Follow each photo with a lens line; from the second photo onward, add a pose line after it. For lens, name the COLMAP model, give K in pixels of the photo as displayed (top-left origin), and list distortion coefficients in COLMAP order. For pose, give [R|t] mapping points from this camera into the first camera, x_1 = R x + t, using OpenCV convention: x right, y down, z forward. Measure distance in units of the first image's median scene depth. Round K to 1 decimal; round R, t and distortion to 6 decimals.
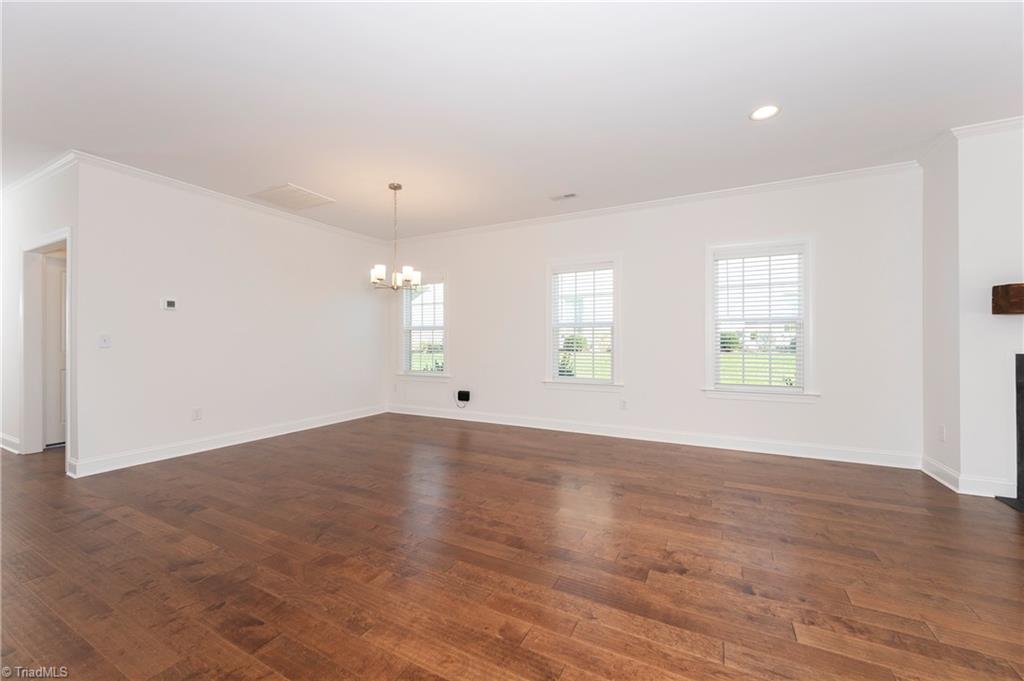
lens RADIAL K [[402.4, 0, 514.4], [0, 402.4, 342.1], [0, 0, 1]] dist [-0.000847, -0.000503]
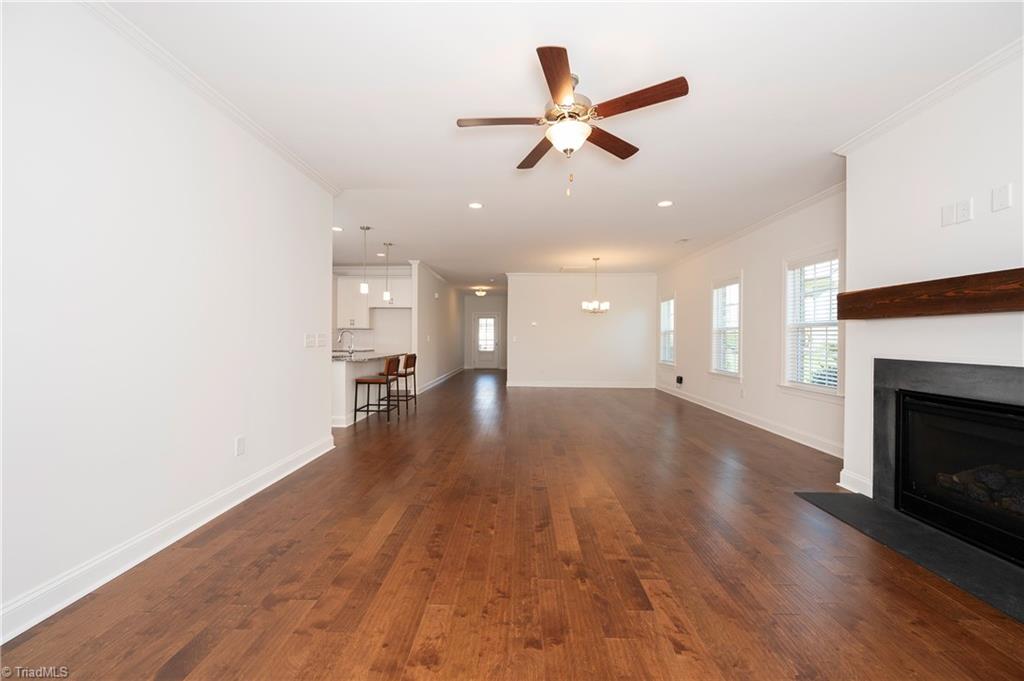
lens RADIAL K [[402.4, 0, 517.7], [0, 402.4, 339.9], [0, 0, 1]] dist [-0.000847, -0.000503]
pose [[0.449440, 0.006565, -0.893286, 2.015171], [-0.006981, 0.999968, 0.003836, -0.016789], [0.893283, 0.004512, 0.449472, -0.315313]]
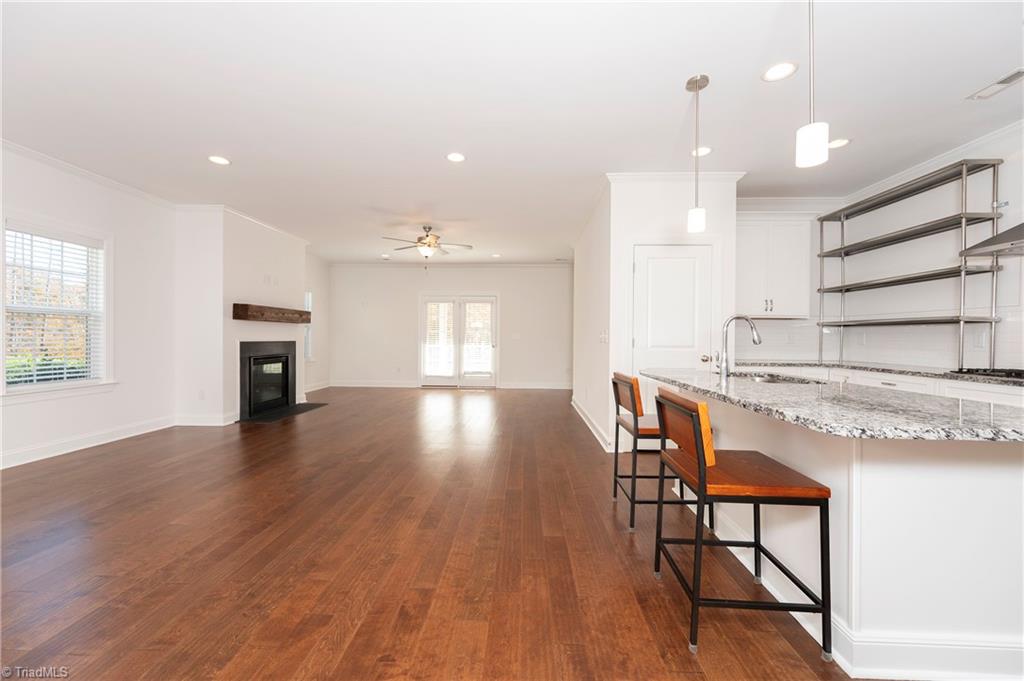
lens RADIAL K [[402.4, 0, 508.6], [0, 402.4, 338.8], [0, 0, 1]] dist [-0.000847, -0.000503]
pose [[-0.423728, -0.004890, 0.905776, -1.072723], [-0.005002, 0.999983, 0.003058, 0.005981], [-0.905776, -0.003235, -0.423745, 0.764588]]
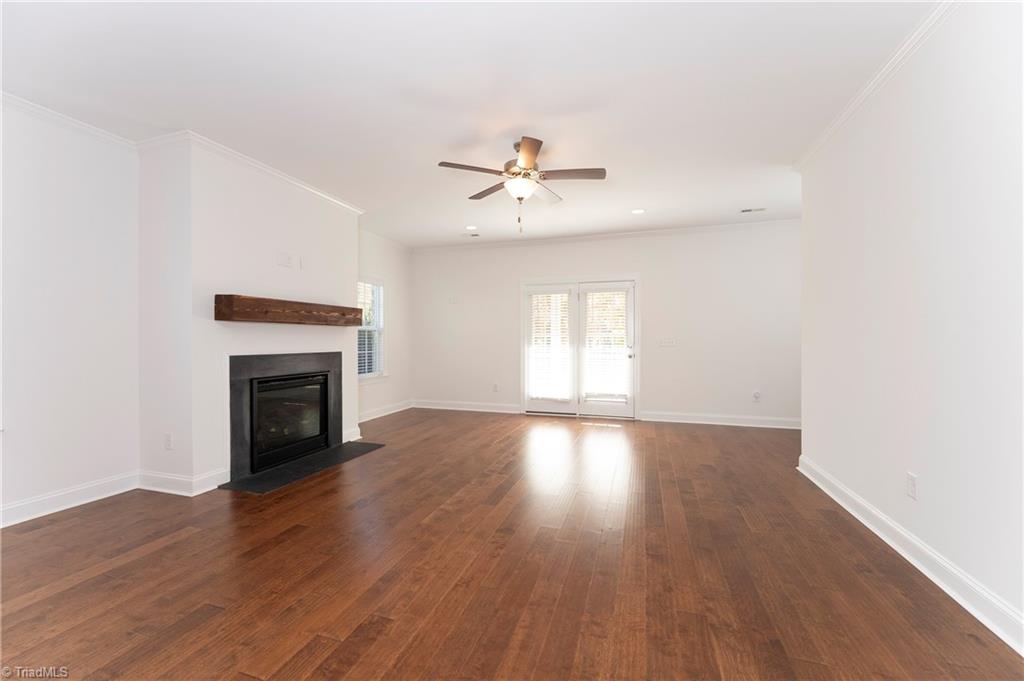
lens RADIAL K [[402.4, 0, 511.6], [0, 402.4, 338.5], [0, 0, 1]] dist [-0.000847, -0.000503]
pose [[-0.158656, 0.003147, 0.987329, -0.018641], [0.004262, 0.999988, -0.002502, -0.015497], [-0.987325, 0.003811, -0.158668, 0.442064]]
